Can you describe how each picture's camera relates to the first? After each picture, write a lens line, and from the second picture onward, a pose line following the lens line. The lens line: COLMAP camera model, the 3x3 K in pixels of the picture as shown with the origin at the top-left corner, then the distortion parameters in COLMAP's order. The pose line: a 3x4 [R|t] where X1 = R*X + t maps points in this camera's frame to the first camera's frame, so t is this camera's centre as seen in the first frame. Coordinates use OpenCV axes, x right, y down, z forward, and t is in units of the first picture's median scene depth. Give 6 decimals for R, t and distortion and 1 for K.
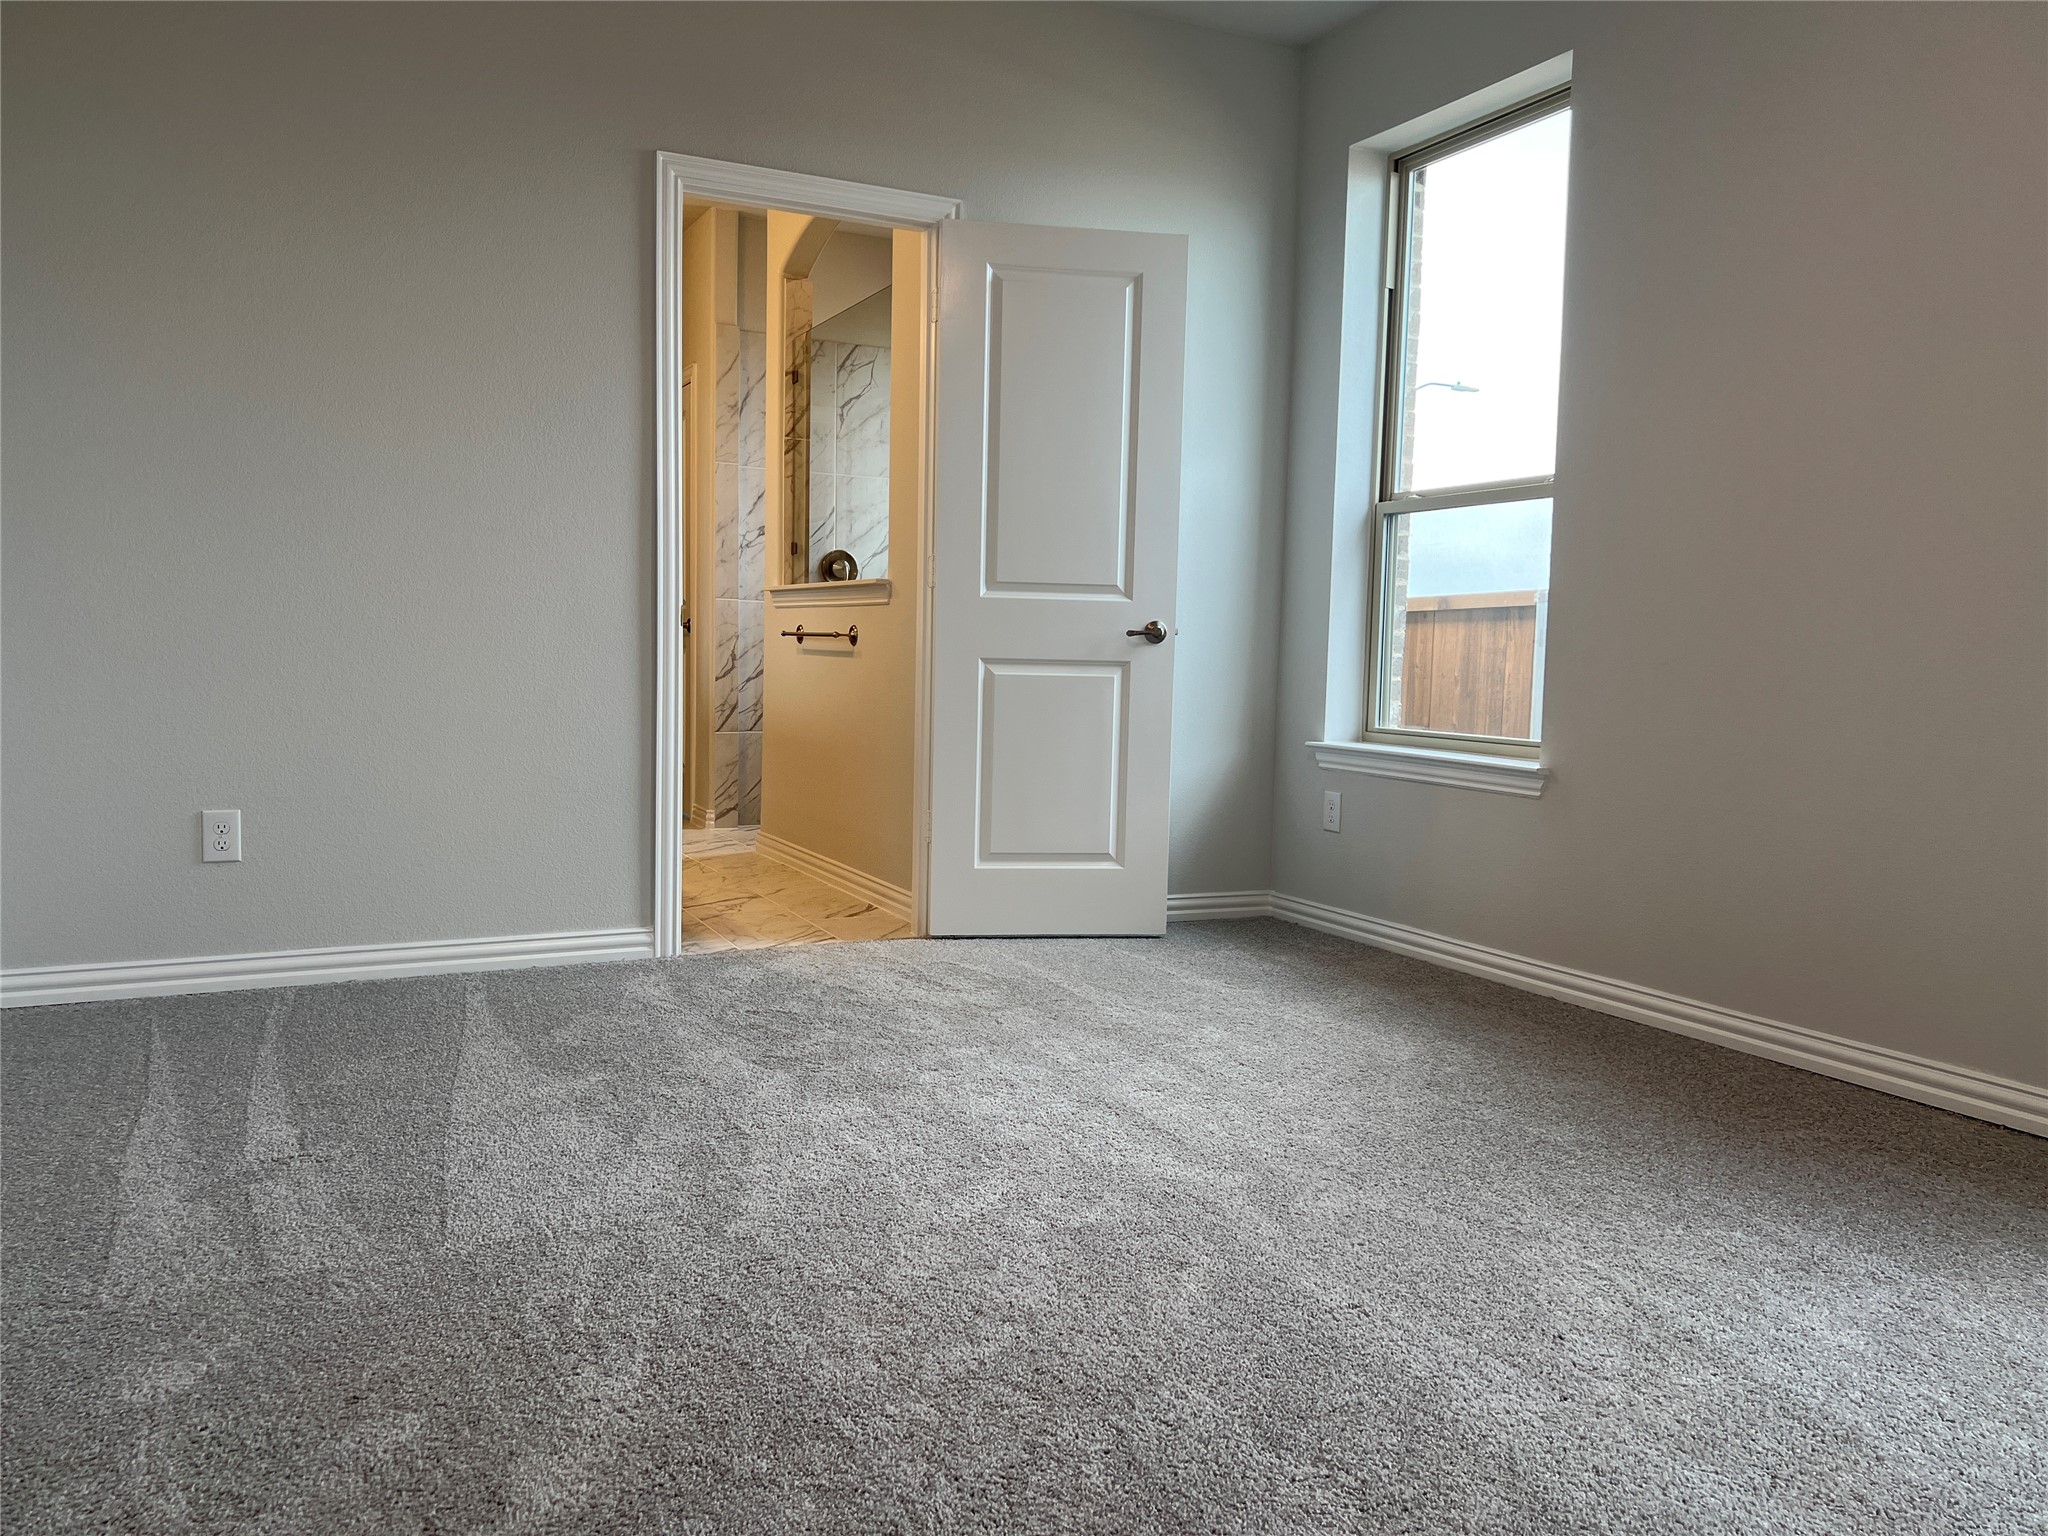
lens RADIAL K [[1561.3, 0, 1024.0], [0, 1561.3, 768.0], [0, 0, 1]] dist [0.125592, -0.000301]
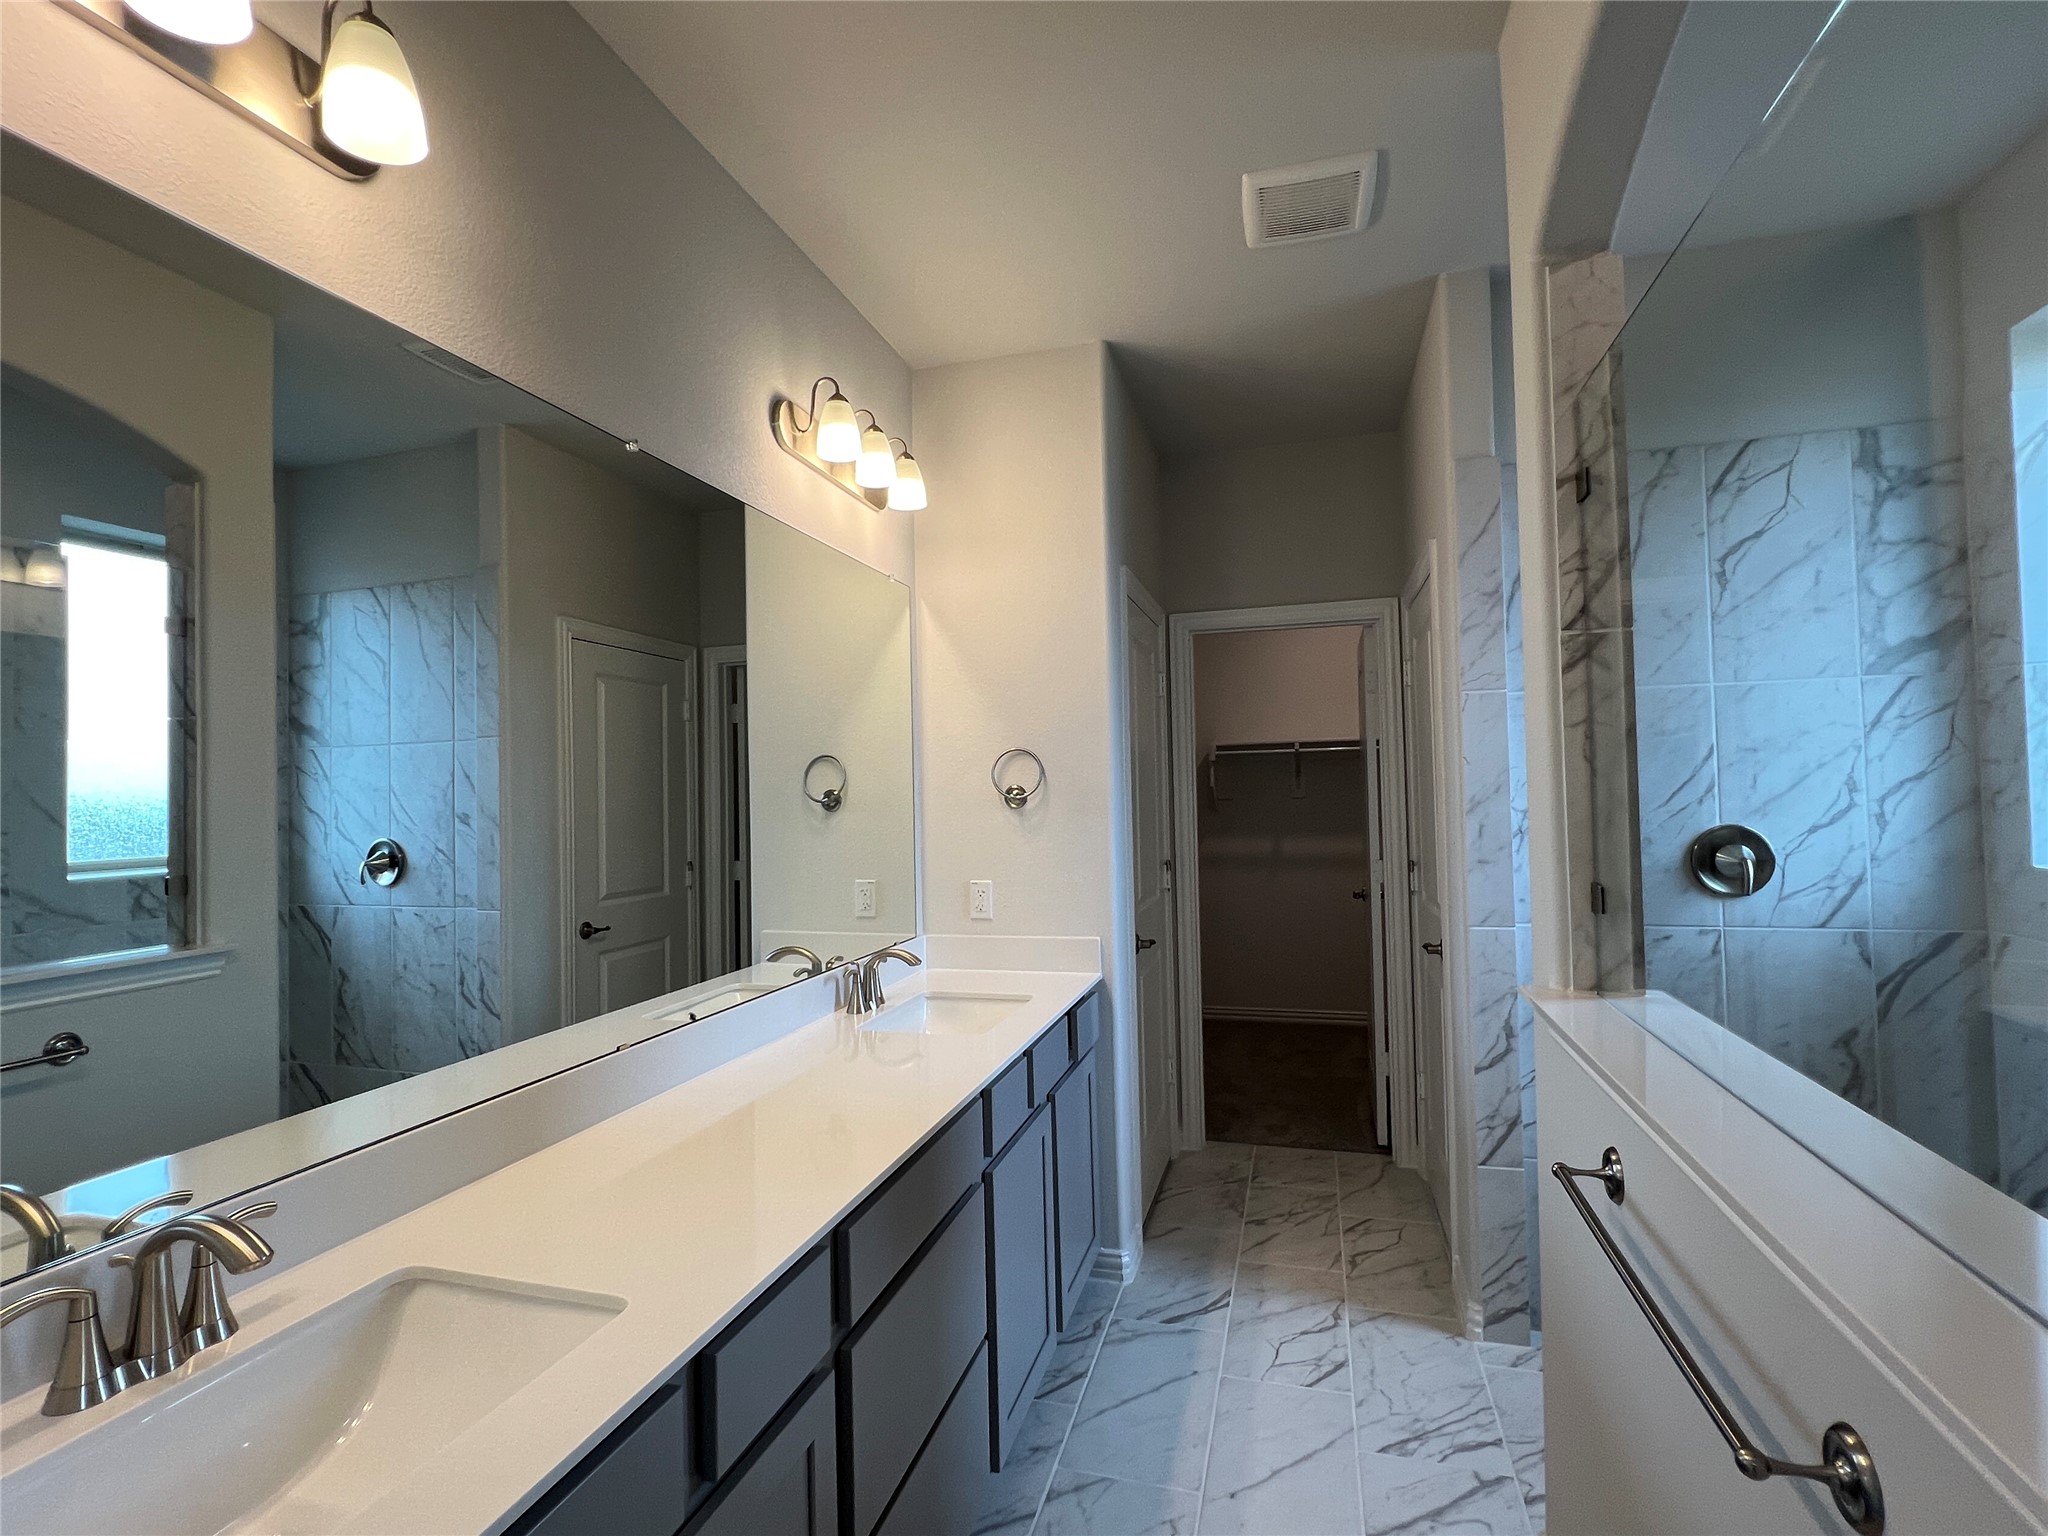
lens RADIAL K [[969.5, 0, 1024.0], [0, 969.5, 768.0], [0, 0, 1]] dist [-0.001826, -0.000140]
pose [[0.736972, -0.056574, -0.673552, -0.074989], [-0.012231, 0.995212, -0.096975, -0.128290], [0.675813, 0.079706, 0.732751, 0.624014]]
